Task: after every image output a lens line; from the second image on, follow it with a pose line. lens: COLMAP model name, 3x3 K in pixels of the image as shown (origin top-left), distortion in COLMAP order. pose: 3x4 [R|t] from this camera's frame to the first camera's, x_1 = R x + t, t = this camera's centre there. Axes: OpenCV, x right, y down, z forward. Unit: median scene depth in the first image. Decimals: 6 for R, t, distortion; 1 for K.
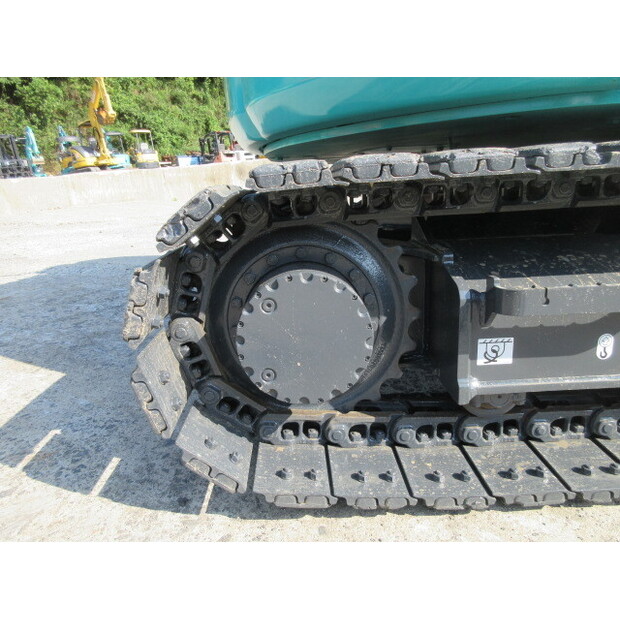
lens RADIAL K [[468.3, 0, 311.2], [0, 468.3, 309.4], [0, 0, 1]] dist [0.013566, 0.007861]
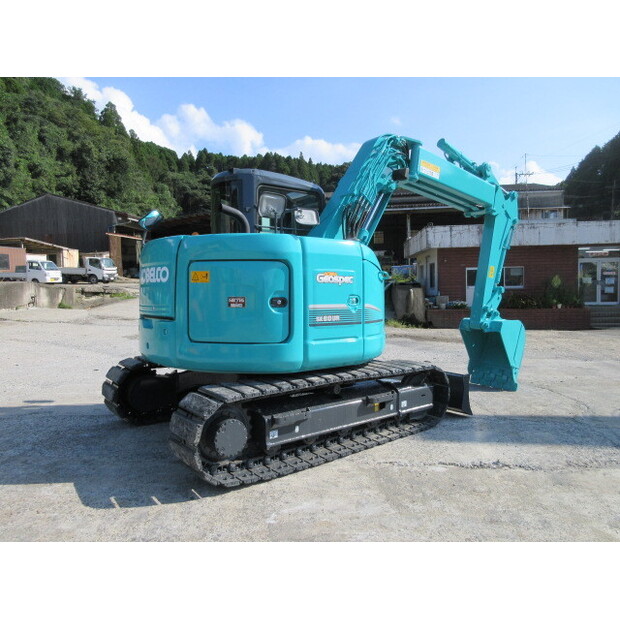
lens RADIAL K [[468.3, 0, 307.6], [0, 468.3, 309.4], [0, 0, 1]] dist [0.013566, 0.007861]
pose [[0.803938, 0.019612, 0.594390, -1.482192], [0.118379, 0.974179, -0.192255, -0.119951], [-0.582813, 0.224924, 0.780857, -2.094552]]
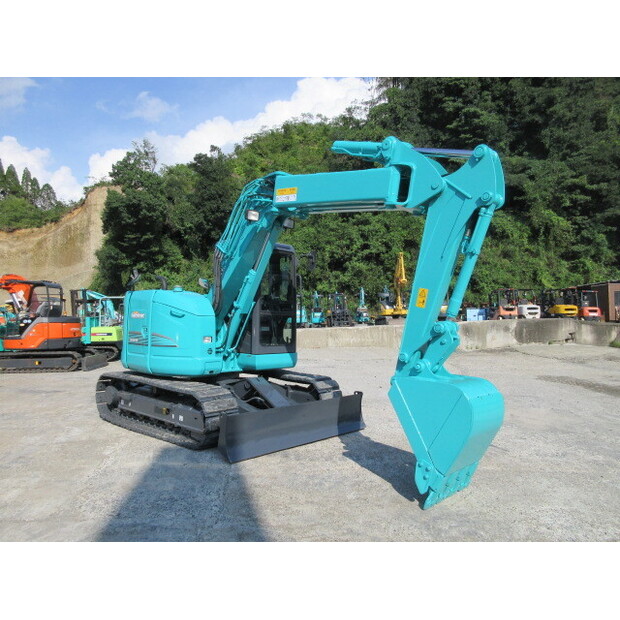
lens RADIAL K [[468.3, 0, 310.4], [0, 468.3, 312.0], [0, 0, 1]] dist [0.013566, 0.007861]
pose [[0.713884, 0.048763, -0.698564, 6.254296], [-0.230430, 0.958374, -0.168585, -0.569539], [0.661265, 0.281320, 0.695405, -2.069461]]
